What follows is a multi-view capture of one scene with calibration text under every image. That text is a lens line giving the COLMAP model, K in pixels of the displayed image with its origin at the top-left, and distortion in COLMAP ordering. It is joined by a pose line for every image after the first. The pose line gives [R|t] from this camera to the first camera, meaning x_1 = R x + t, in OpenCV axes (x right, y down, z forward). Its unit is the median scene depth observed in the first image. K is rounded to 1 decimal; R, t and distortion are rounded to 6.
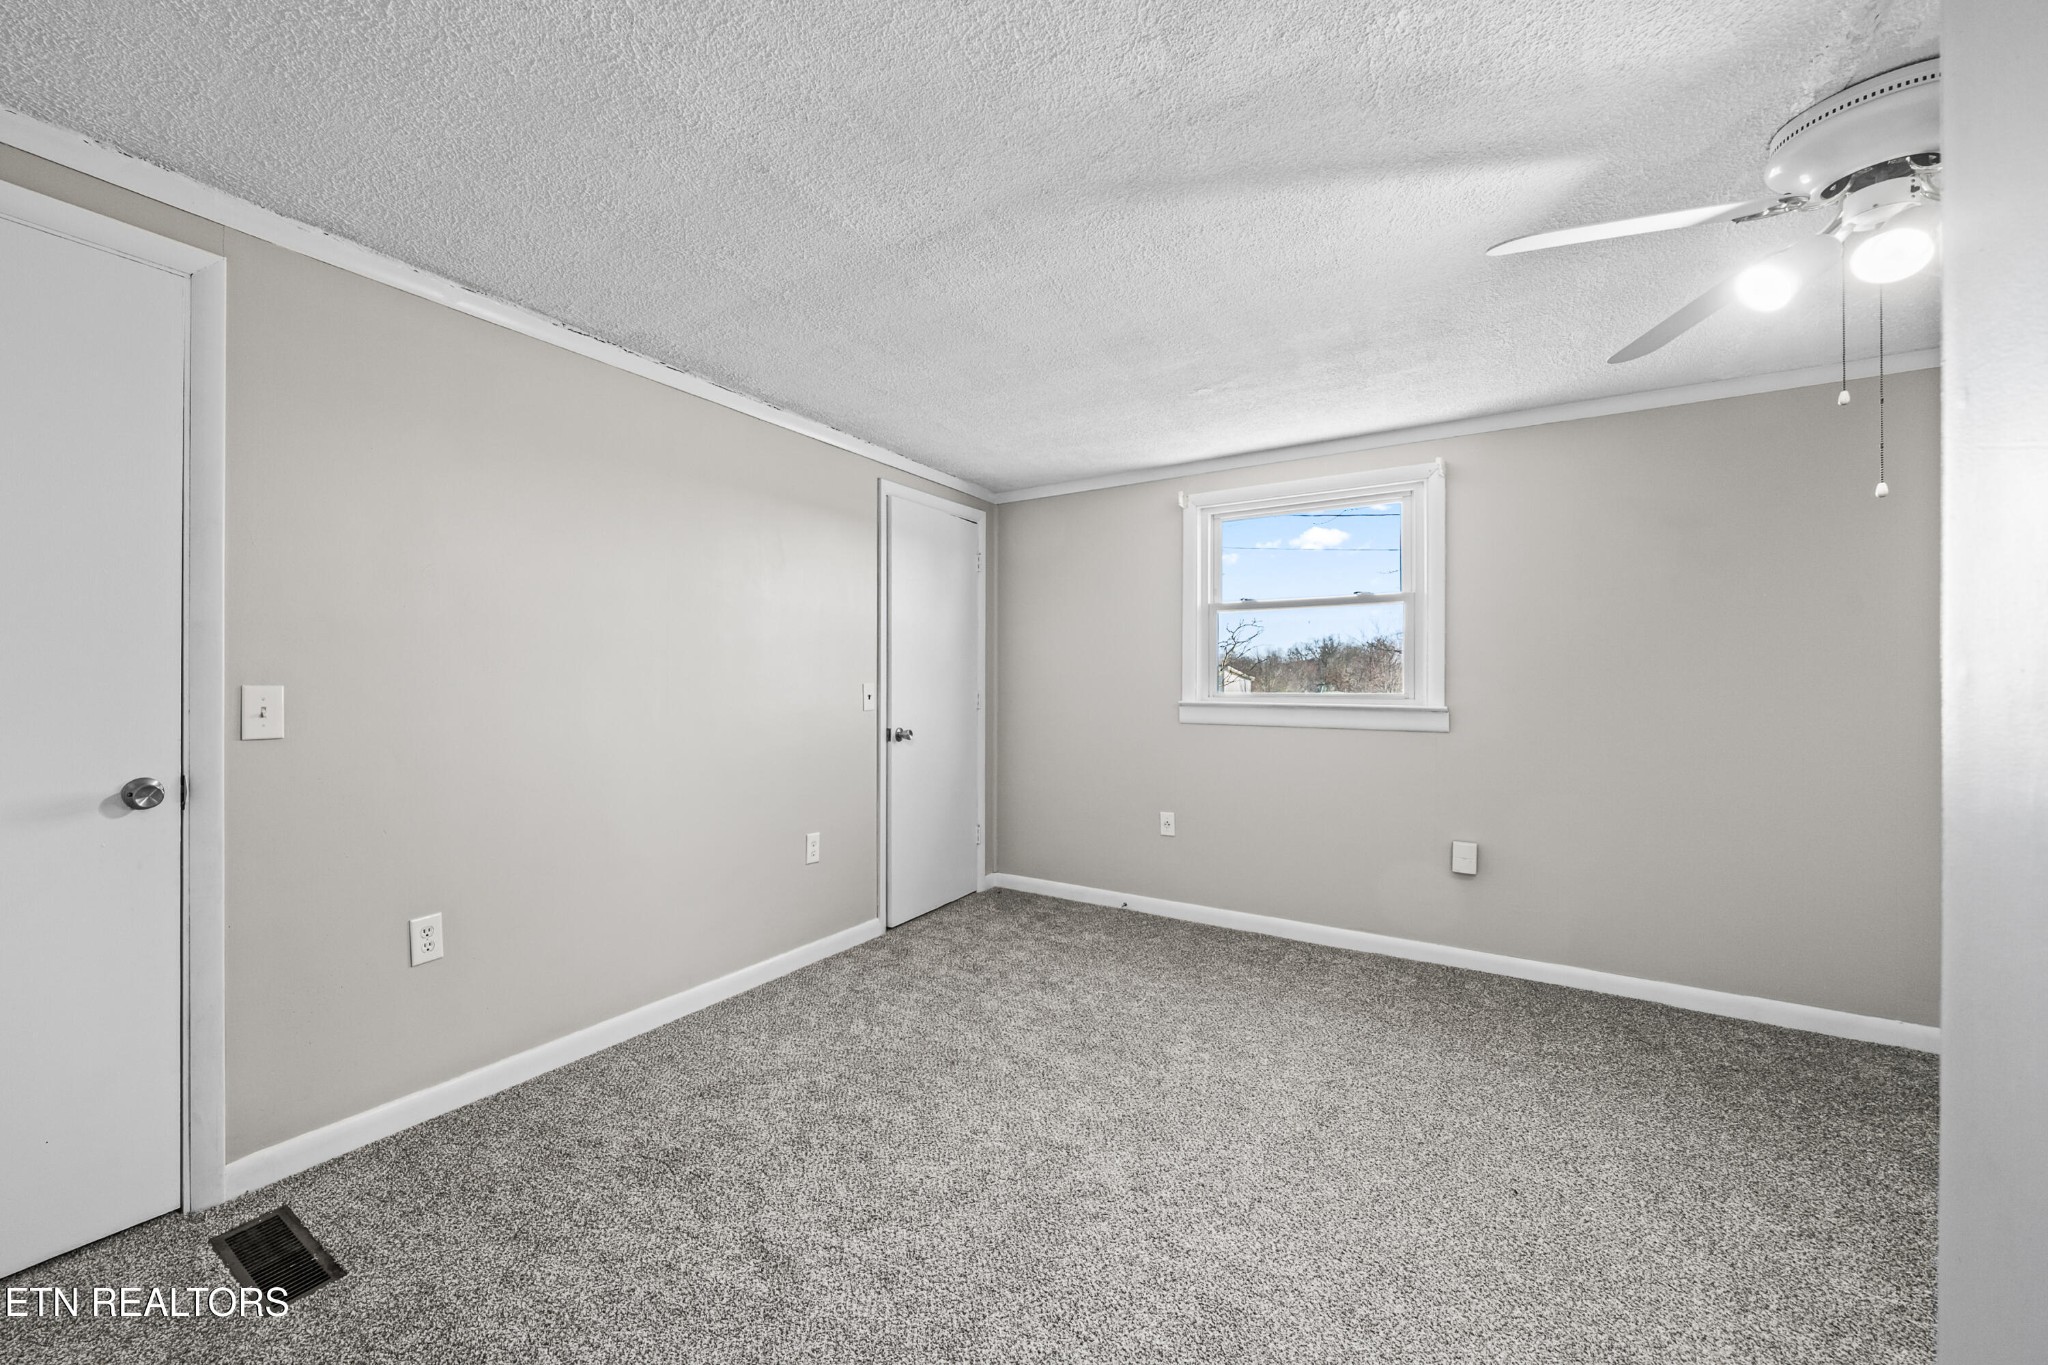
lens RADIAL K [[913.6, 0, 1015.3], [0, 913.6, 683.9], [0, 0, 1]] dist [-0.003375, -0.000595]
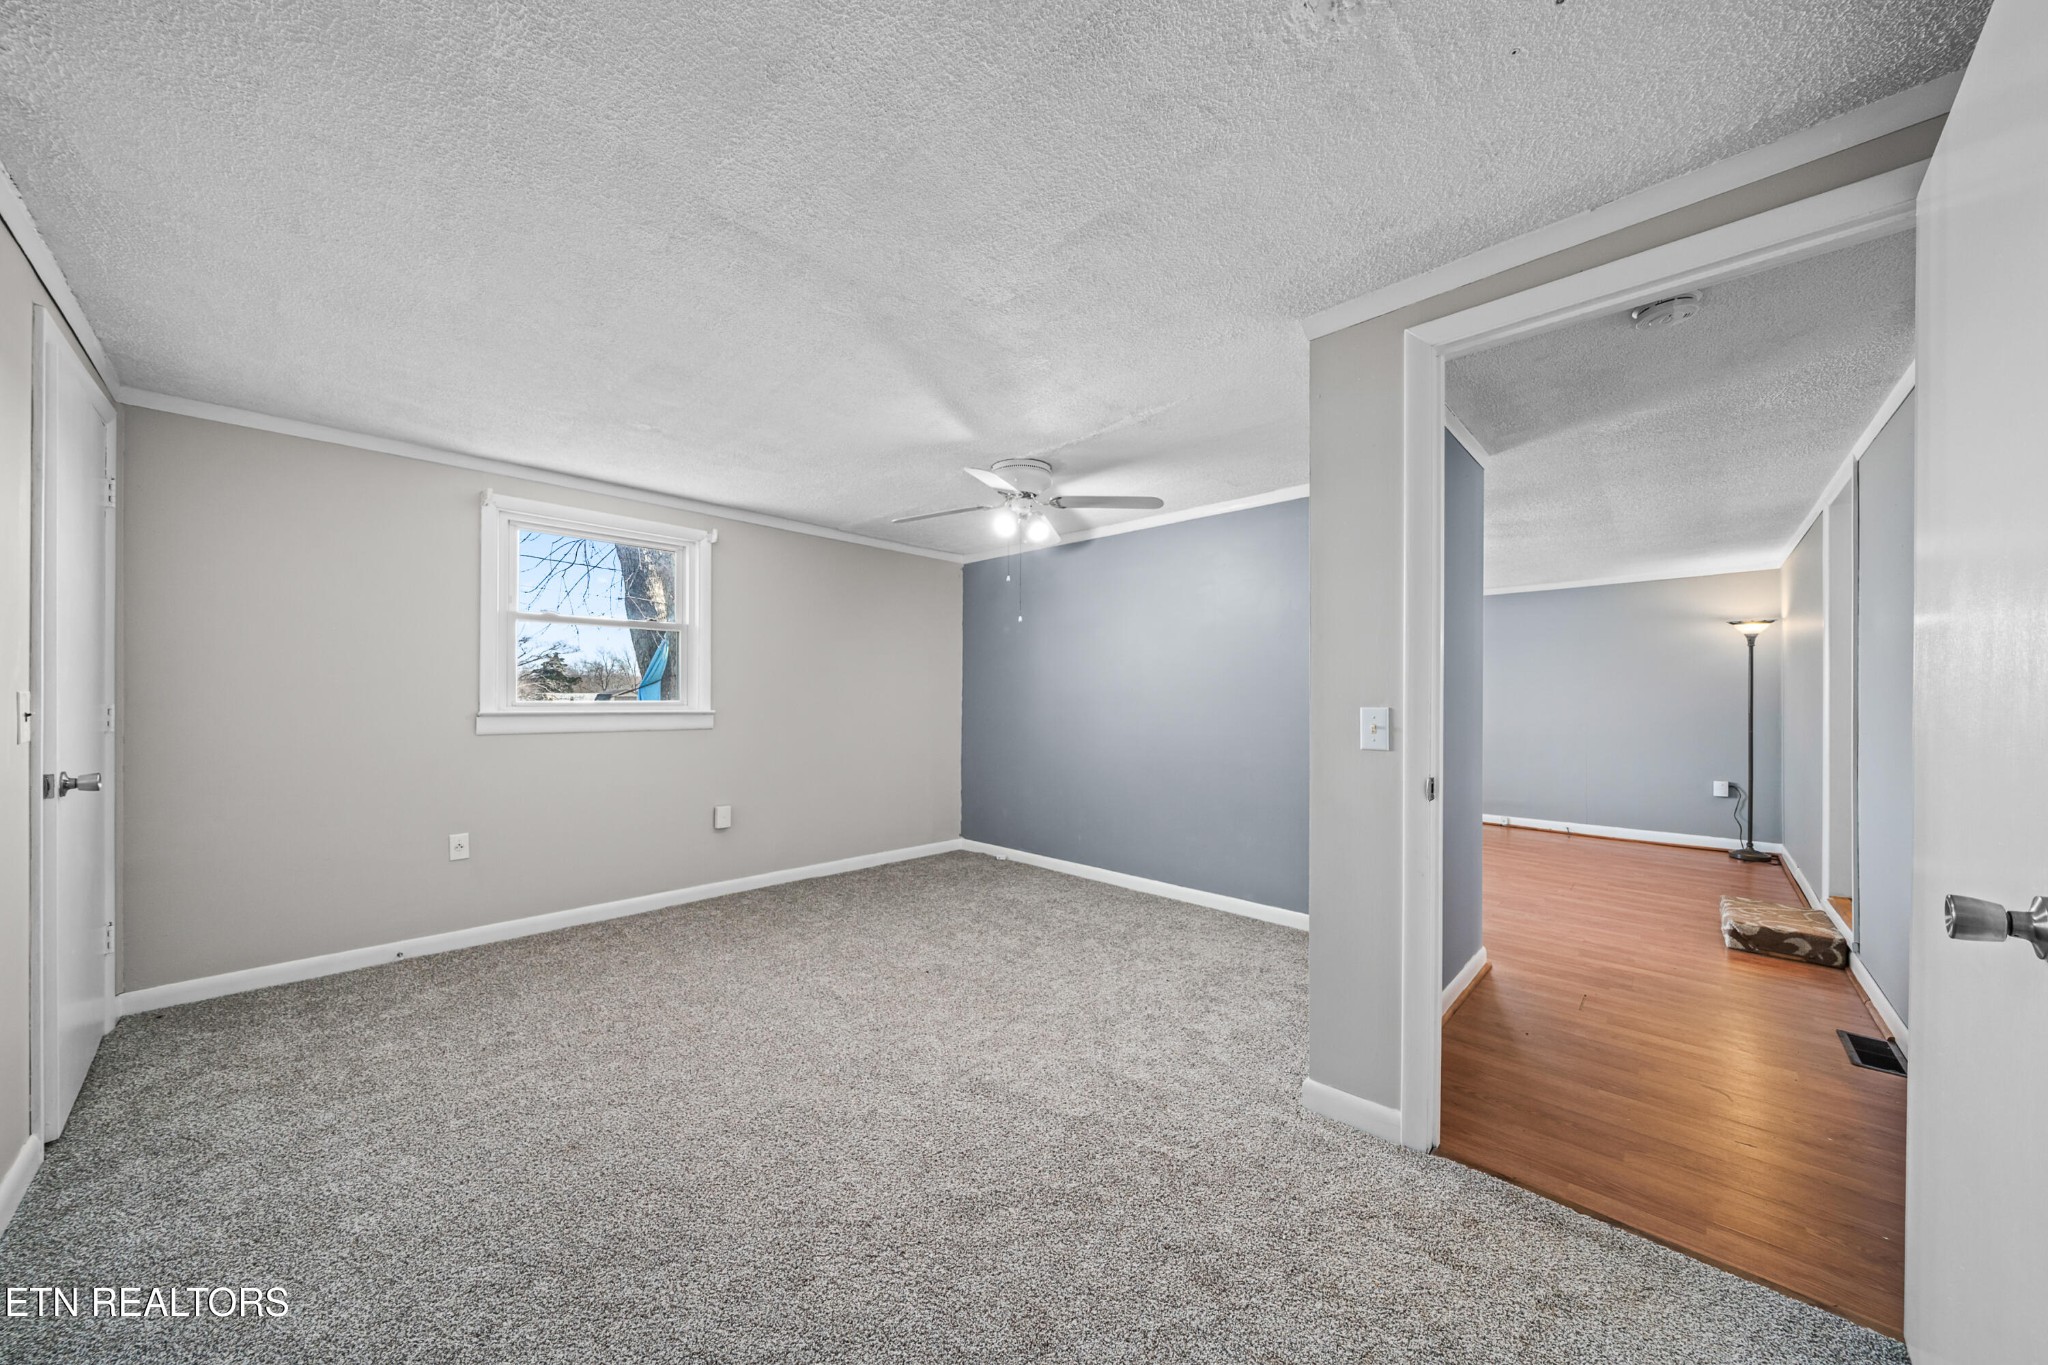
lens RADIAL K [[695.7, 0, 1021.2], [0, 695.7, 693.2], [0, 0, 1]] dist [-0.000034, -0.000136]
pose [[0.116169, 0.002447, 0.993226, -0.491253], [-0.005783, 0.999982, -0.001787, -0.001590], [-0.993213, -0.005536, 0.116182, 0.391433]]
